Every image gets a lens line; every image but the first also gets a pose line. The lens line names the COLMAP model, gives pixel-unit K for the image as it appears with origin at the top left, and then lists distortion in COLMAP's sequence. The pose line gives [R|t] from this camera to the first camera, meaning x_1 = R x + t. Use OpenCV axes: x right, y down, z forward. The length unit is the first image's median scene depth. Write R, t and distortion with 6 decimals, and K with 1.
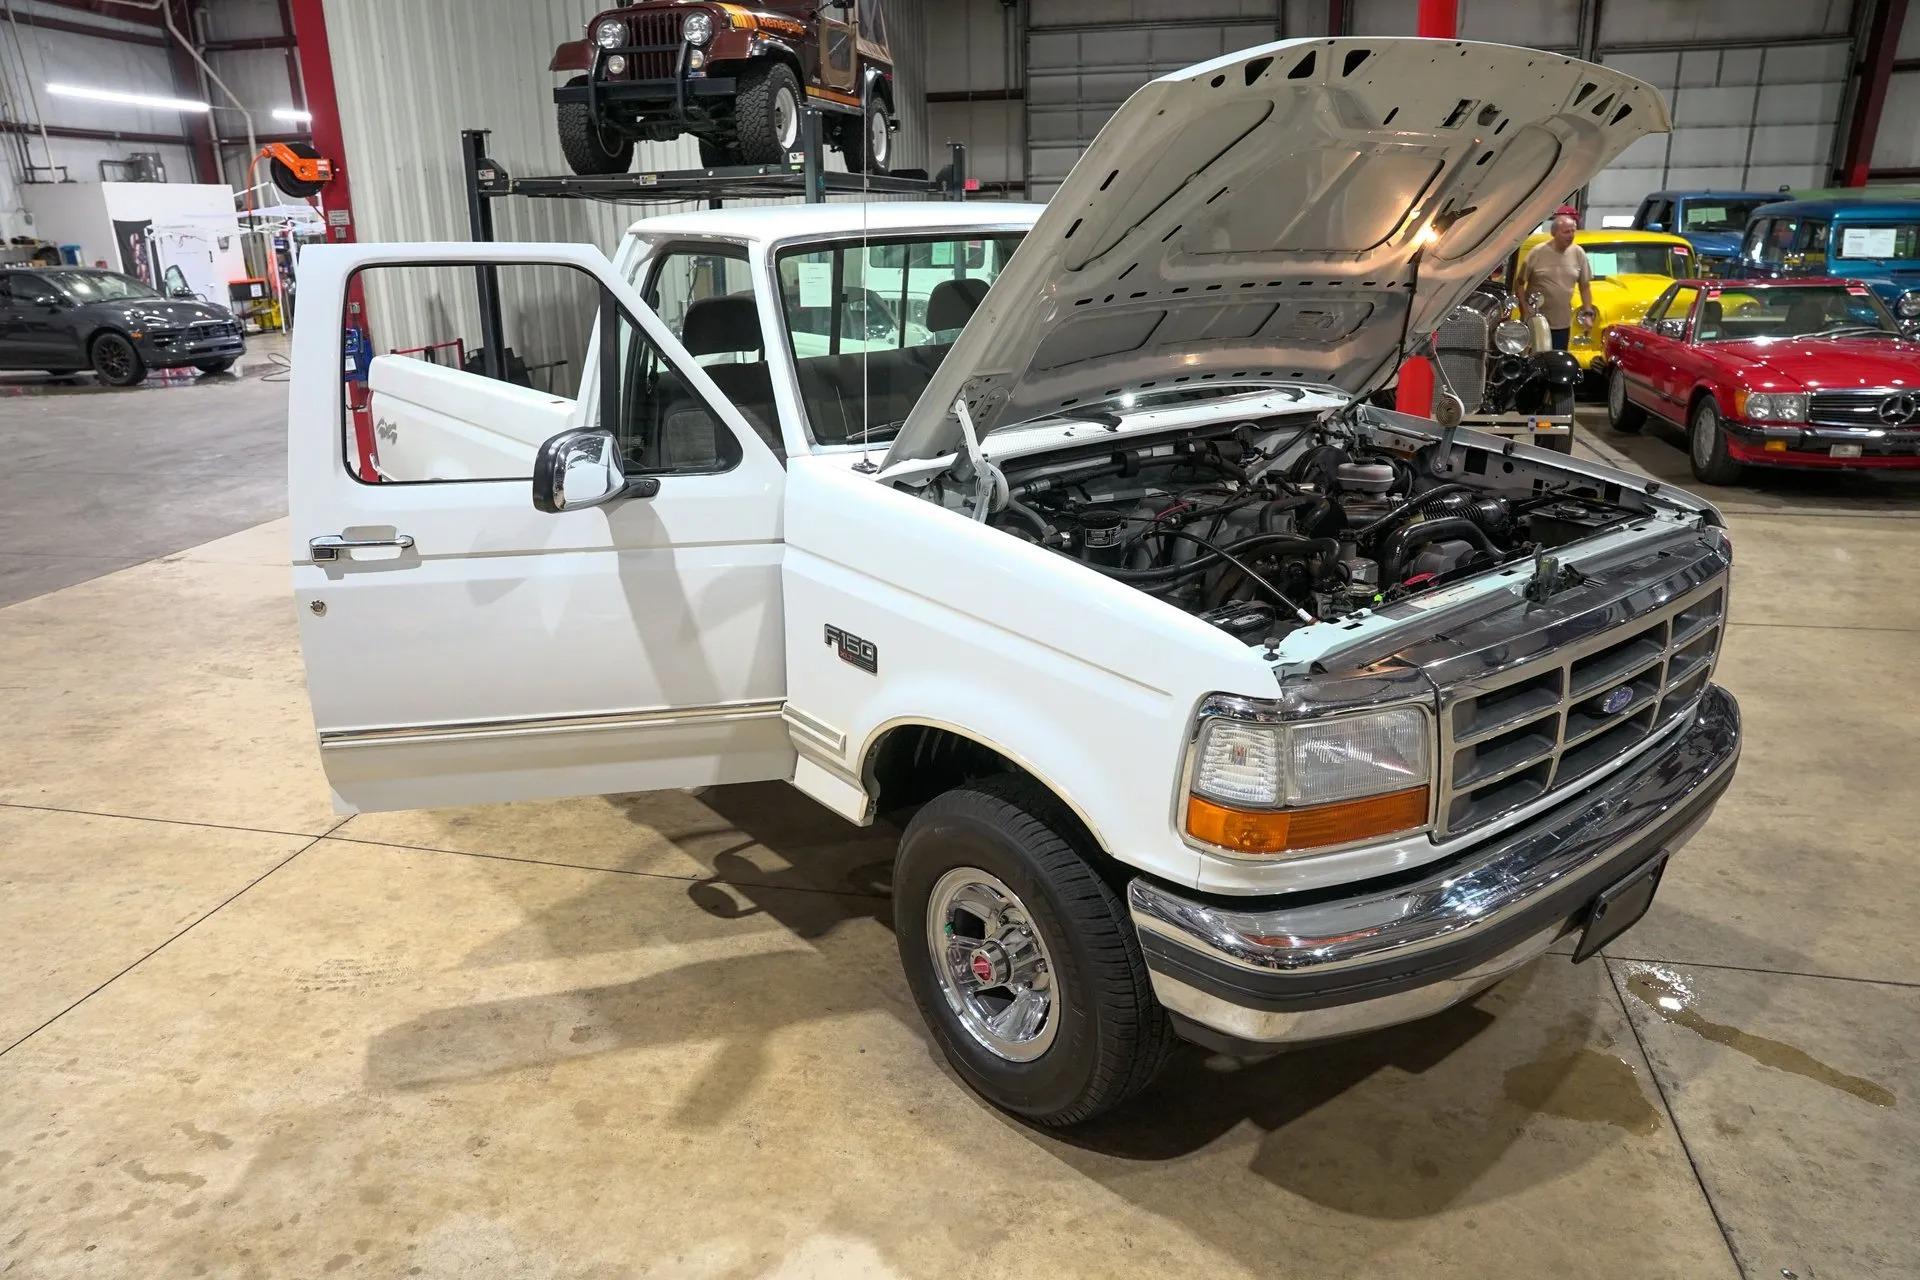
lens RADIAL K [[1315.1, 0, 964.6], [0, 1315.1, 636.1], [0, 0, 1]] dist [-0.139015, 0.109116]
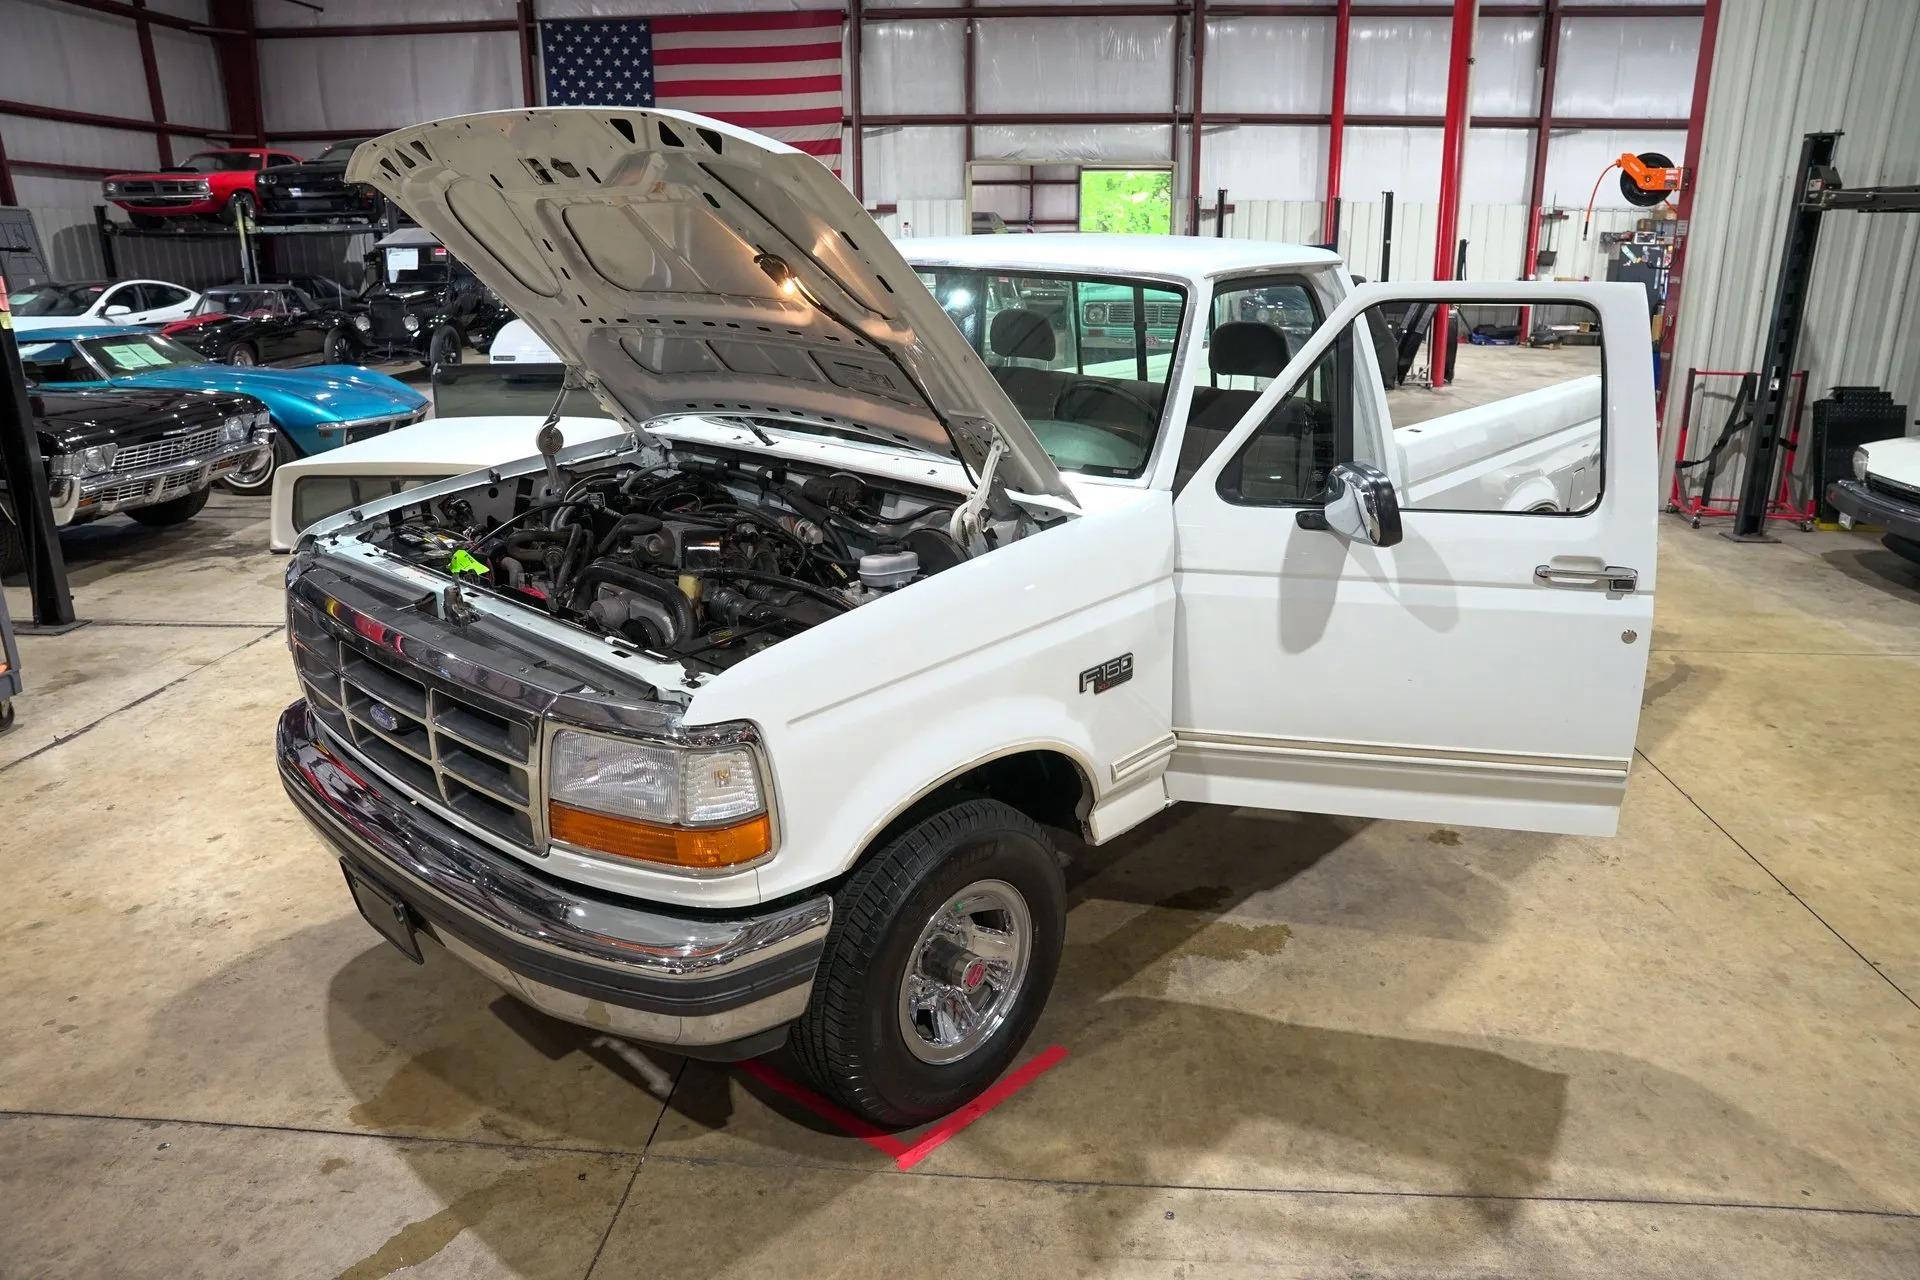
lens RADIAL K [[1315.1, 0, 966.9], [0, 1315.1, 634.9], [0, 0, 1]] dist [-0.139015, 0.109116]
pose [[0.145120, 0.314624, -0.938058, 1.341191], [-0.307841, 0.915394, 0.259398, -0.379589], [0.940305, 0.251128, 0.229696, 1.016633]]
